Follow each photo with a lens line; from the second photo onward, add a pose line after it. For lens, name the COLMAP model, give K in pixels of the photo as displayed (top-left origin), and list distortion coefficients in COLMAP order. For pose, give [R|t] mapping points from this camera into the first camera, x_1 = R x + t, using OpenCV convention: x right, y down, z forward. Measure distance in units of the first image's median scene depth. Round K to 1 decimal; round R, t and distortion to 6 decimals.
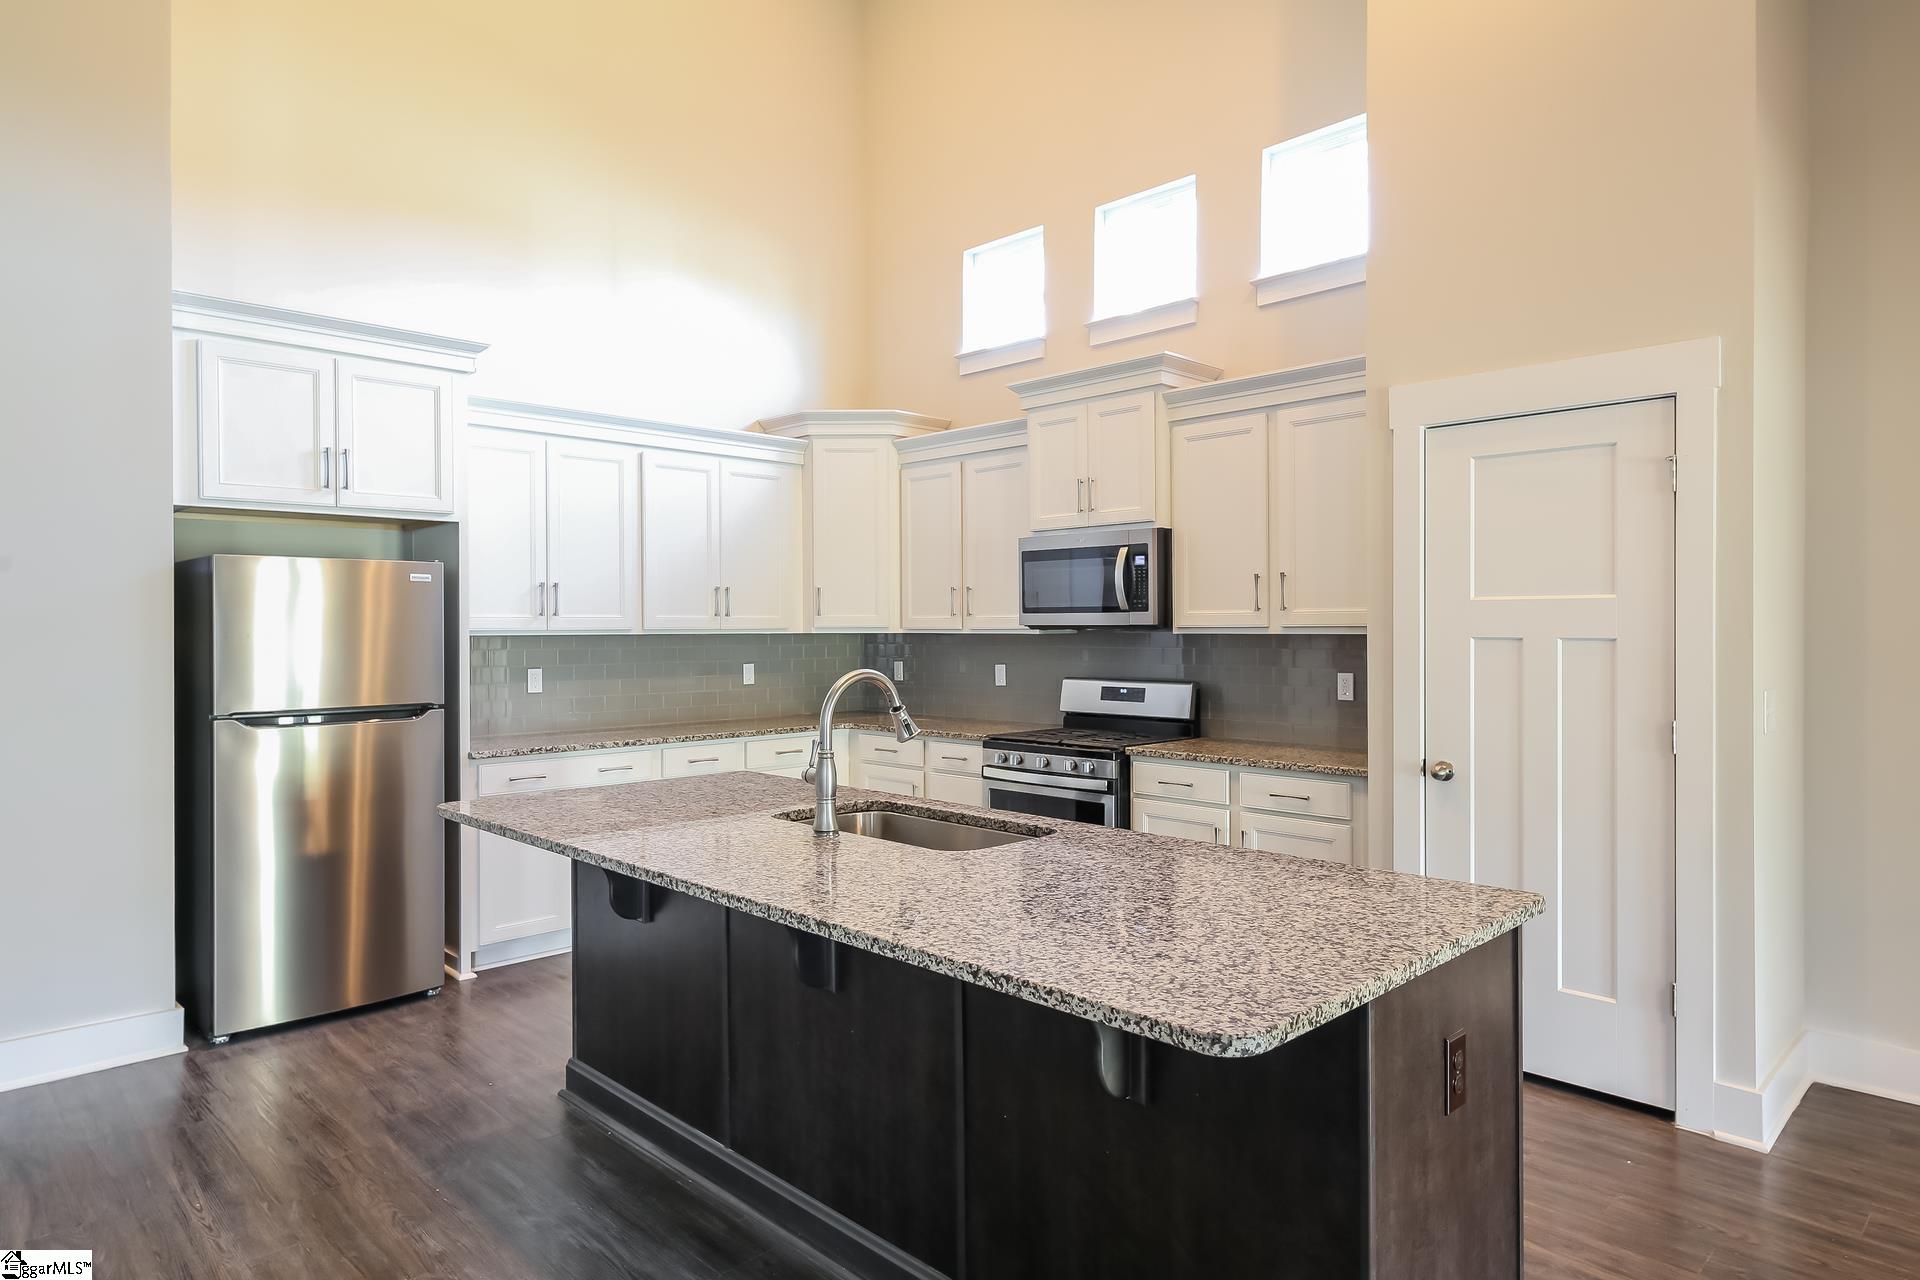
lens RADIAL K [[1132.4, 0, 962.2], [0, 1132.4, 629.7], [0, 0, 1]] dist [0.007292, 0.001530]
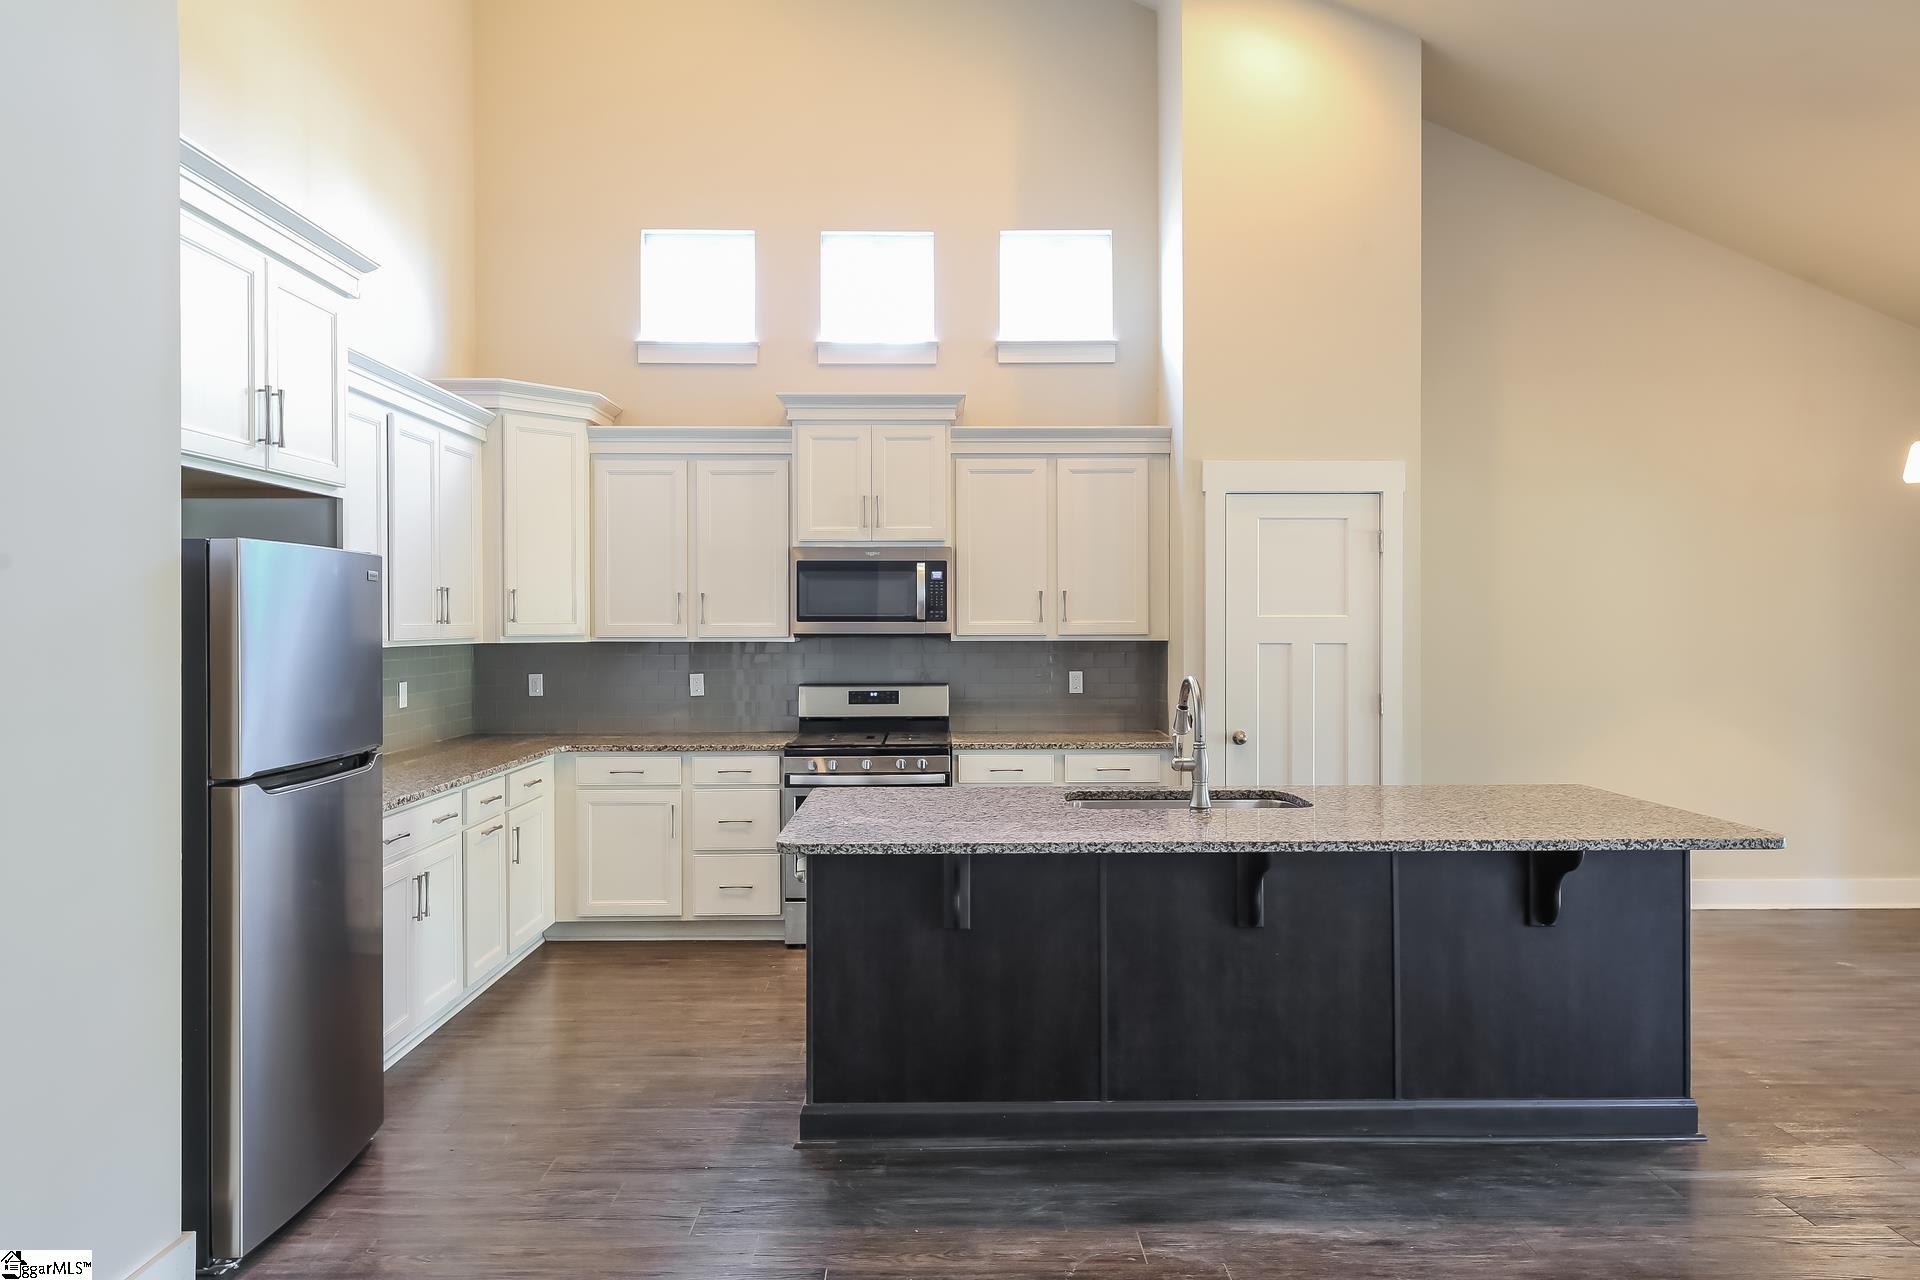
lens RADIAL K [[1231.6, 0, 953.6], [0, 1231.6, 628.7], [0, 0, 1]] dist [0.007572, 0.003094]
pose [[0.687703, -0.002085, 0.725989, -0.748739], [0.001907, 0.999998, 0.001066, -0.010782], [-0.725989, 0.000651, 0.687705, 0.162413]]
